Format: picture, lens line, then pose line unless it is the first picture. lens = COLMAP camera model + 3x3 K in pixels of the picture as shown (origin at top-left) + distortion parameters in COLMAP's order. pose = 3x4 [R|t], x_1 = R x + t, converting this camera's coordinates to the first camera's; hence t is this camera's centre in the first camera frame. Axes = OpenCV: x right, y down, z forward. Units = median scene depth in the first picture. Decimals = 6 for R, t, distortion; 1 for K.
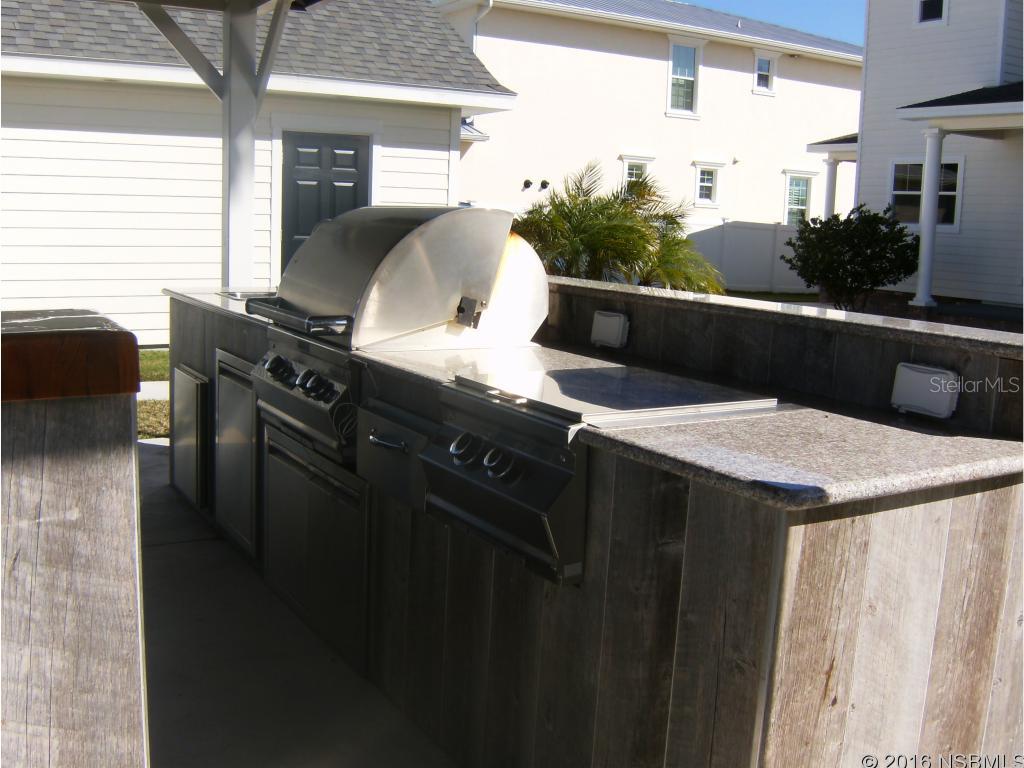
lens RADIAL K [[1077.1, 0, 506.3], [0, 1077.1, 401.1], [0, 0, 1]] dist [-0.146221, 0.054854]
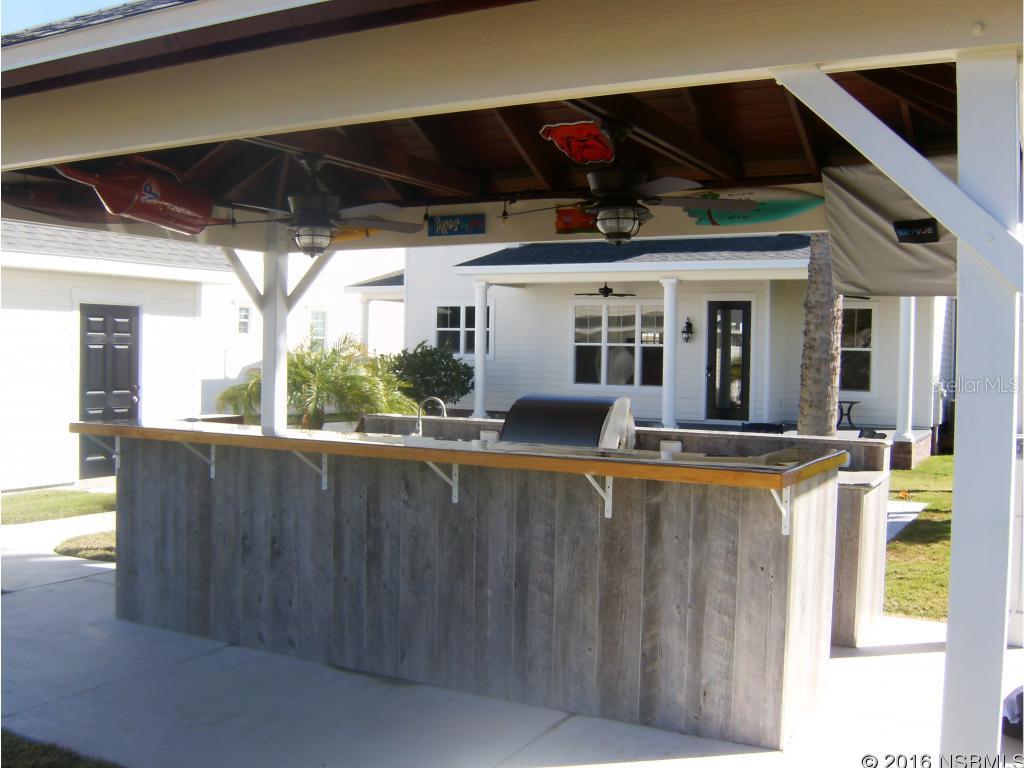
lens RADIAL K [[1077.1, 0, 506.3], [0, 1077.1, 401.1], [0, 0, 1]] dist [-0.146221, 0.054854]
pose [[0.862746, -0.042834, 0.503820, -0.240506], [0.097464, 0.991808, -0.082575, -0.002380], [-0.496156, 0.120346, 0.859853, -0.140346]]
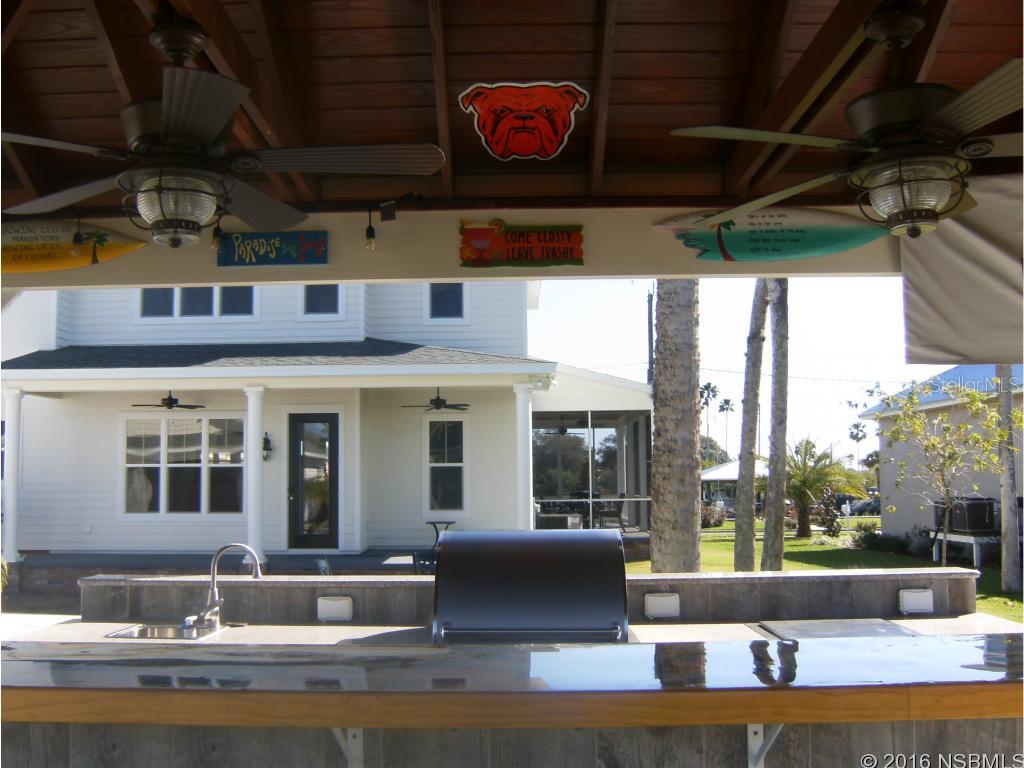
lens RADIAL K [[1077.1, 0, 506.3], [0, 1077.1, 401.1], [0, 0, 1]] dist [-0.146221, 0.054854]
pose [[0.519336, 0.021444, 0.854301, -0.223850], [0.170712, 0.976932, -0.128299, -0.033449], [-0.837345, 0.212470, 0.503696, 0.070310]]
